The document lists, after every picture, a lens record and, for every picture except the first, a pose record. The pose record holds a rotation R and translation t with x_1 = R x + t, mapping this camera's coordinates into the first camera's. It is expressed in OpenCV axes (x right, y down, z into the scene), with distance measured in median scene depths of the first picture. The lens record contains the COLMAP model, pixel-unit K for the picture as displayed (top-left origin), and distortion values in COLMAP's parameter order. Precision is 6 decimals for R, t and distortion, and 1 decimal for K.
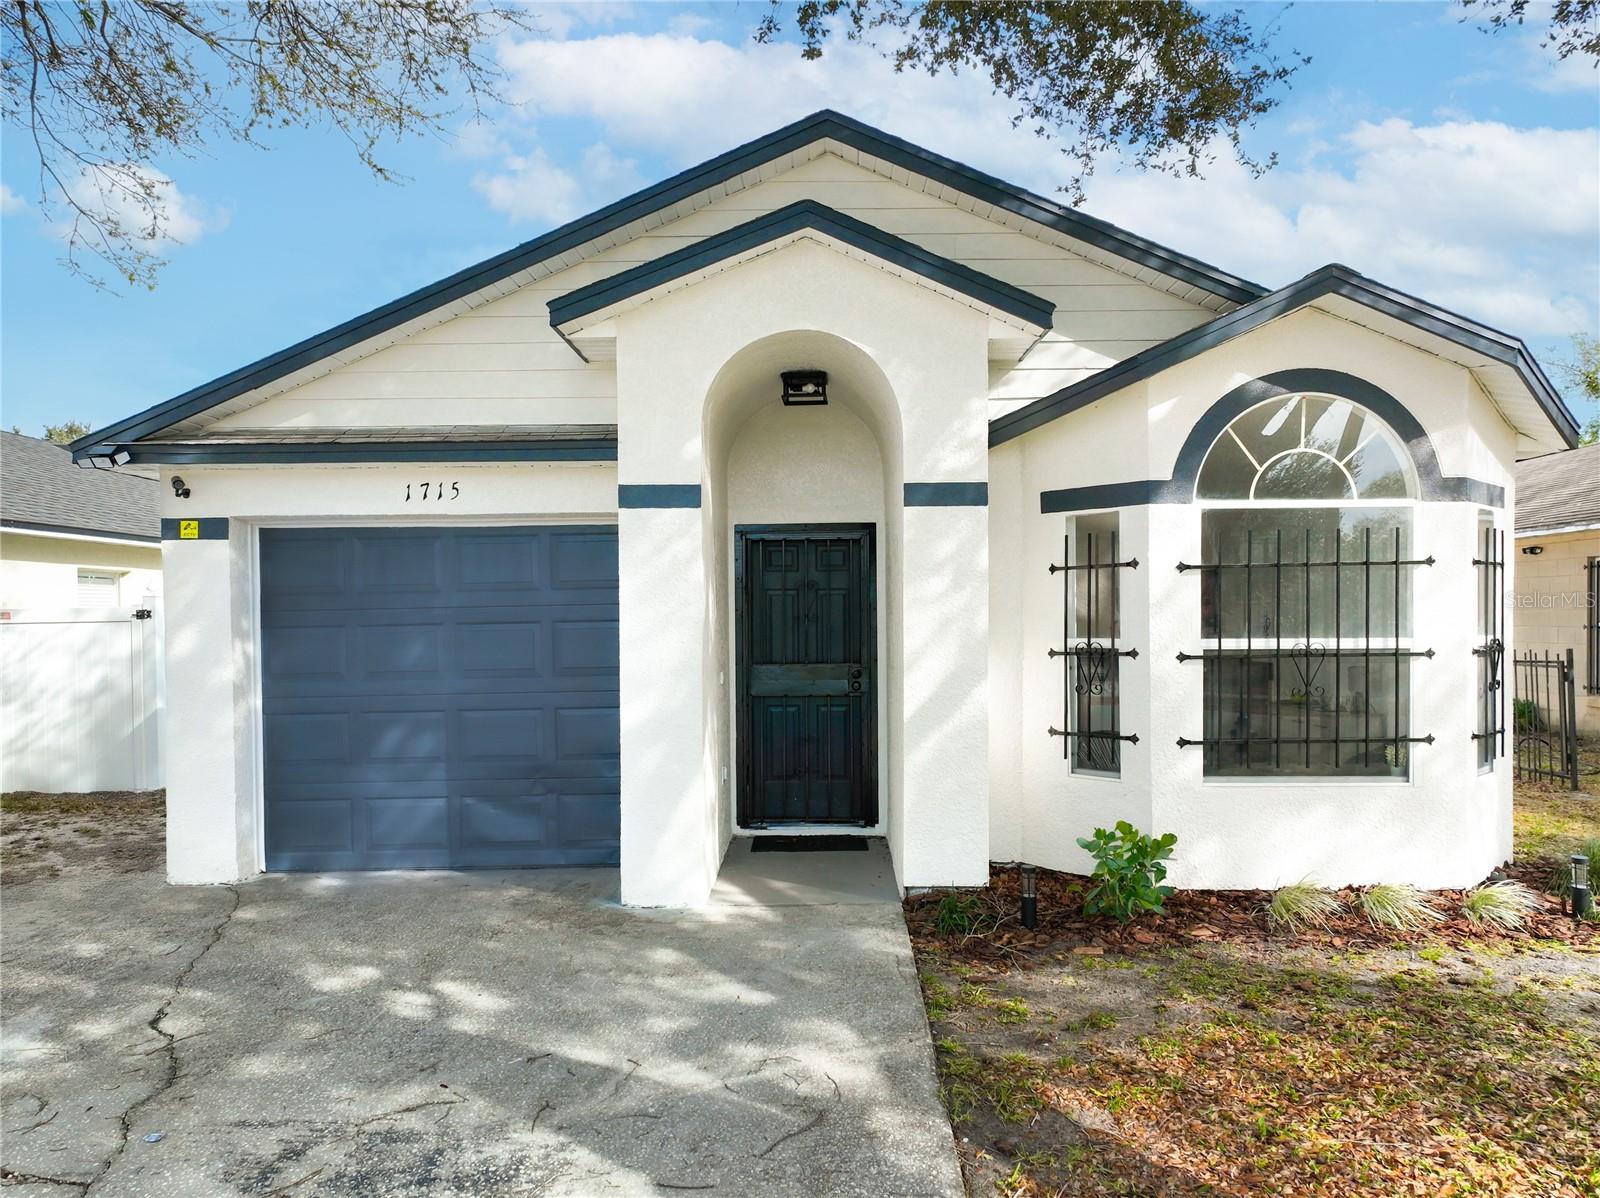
lens RADIAL K [[1139.2, 0, 799.2], [0, 1139.2, 598.6], [0, 0, 1]] dist [-0.012872, 0.006483]
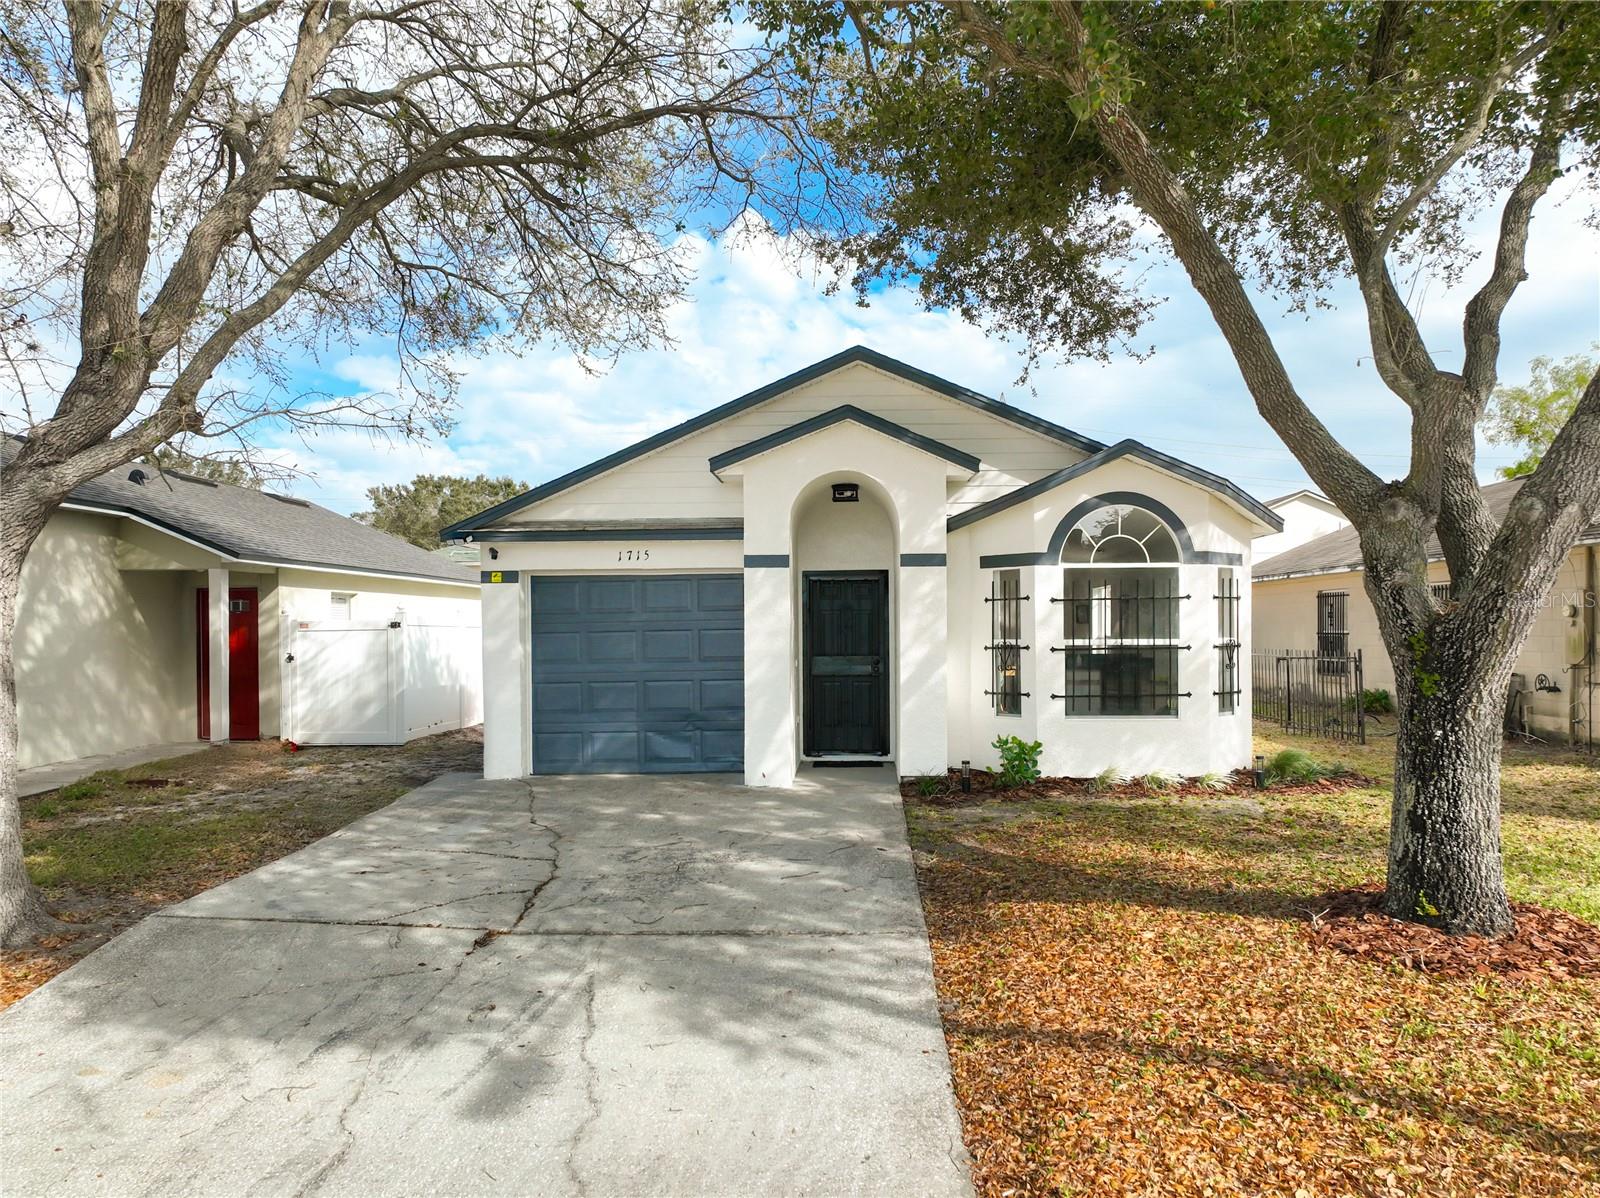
lens RADIAL K [[1139.2, 0, 809.3], [0, 1139.2, 591.4], [0, 0, 1]] dist [-0.012872, 0.006483]
pose [[0.999784, 0.000574, -0.020791, -0.015437], [-0.000890, 0.999884, -0.015188, -0.013031], [0.020780, 0.015203, 0.999668, -0.803752]]
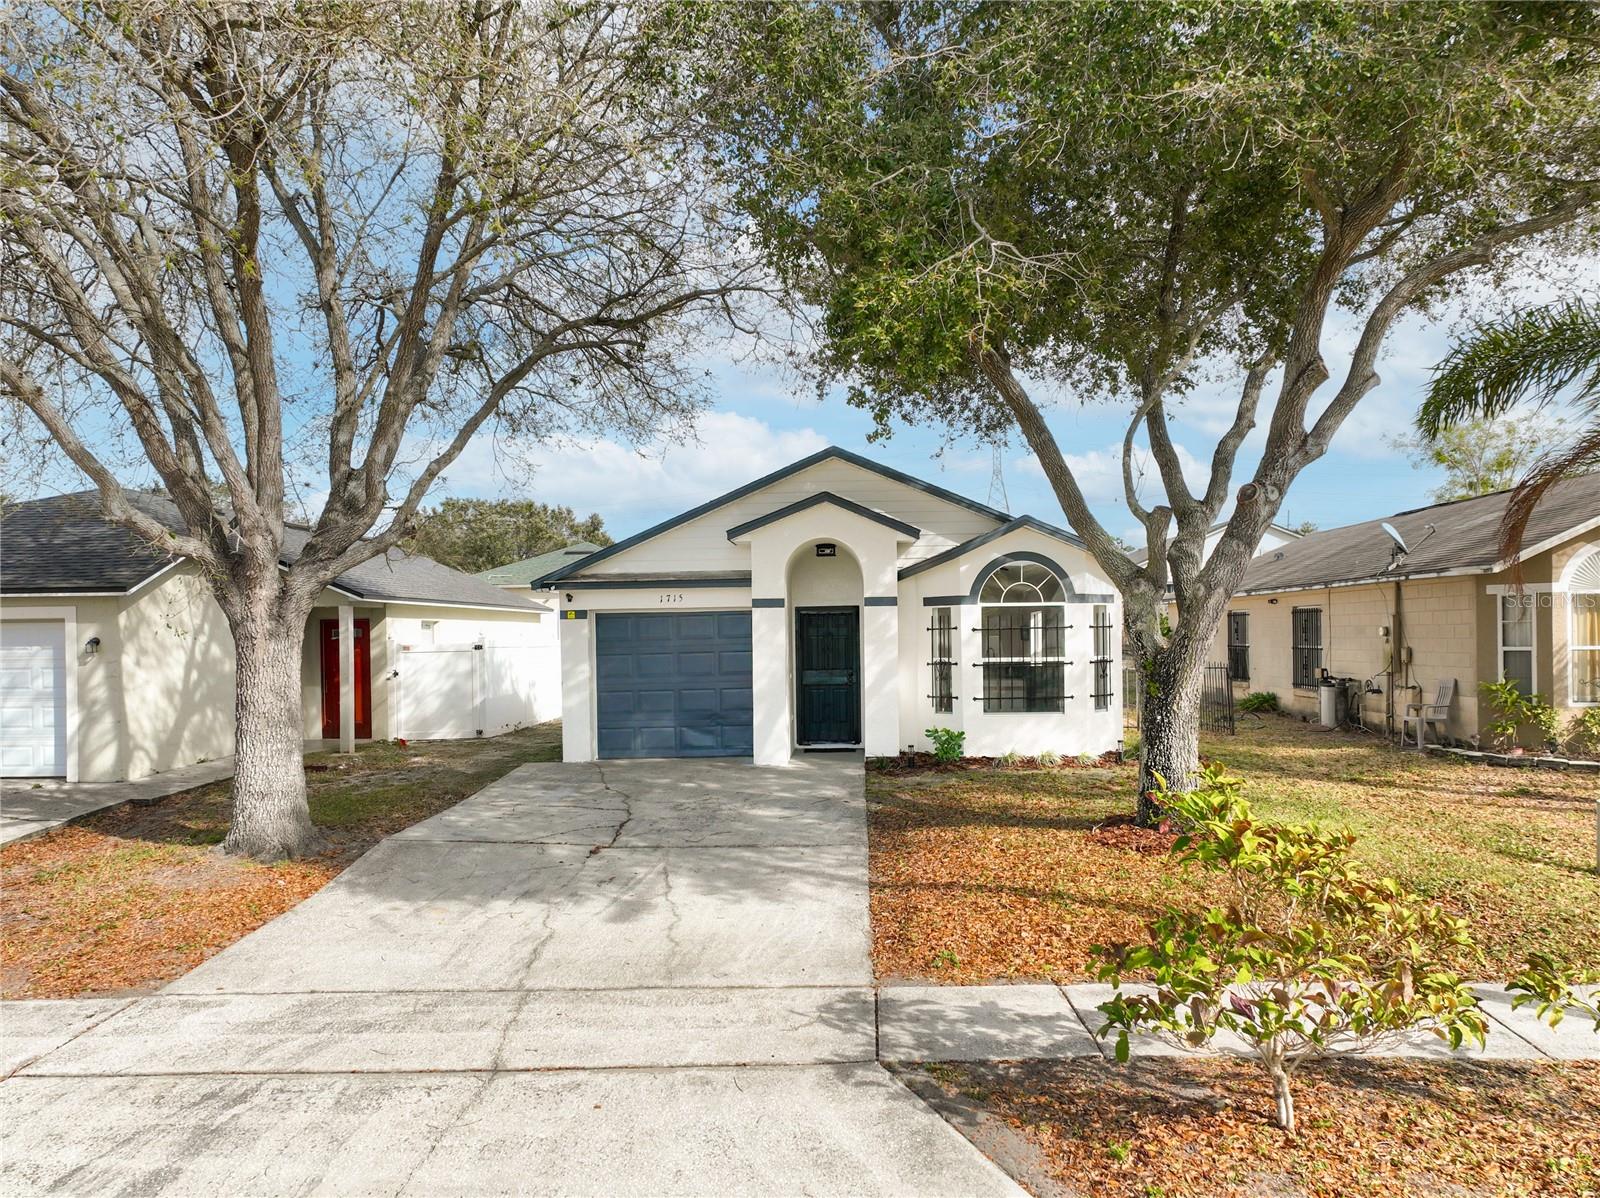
lens RADIAL K [[1139.2, 0, 793.9], [0, 1139.2, 605.3], [0, 0, 1]] dist [-0.012872, 0.006483]
pose [[0.999258, -0.007719, -0.037725, 0.030523], [0.007398, 0.999935, -0.008646, -0.060693], [0.037790, 0.008360, 0.999251, -1.499106]]
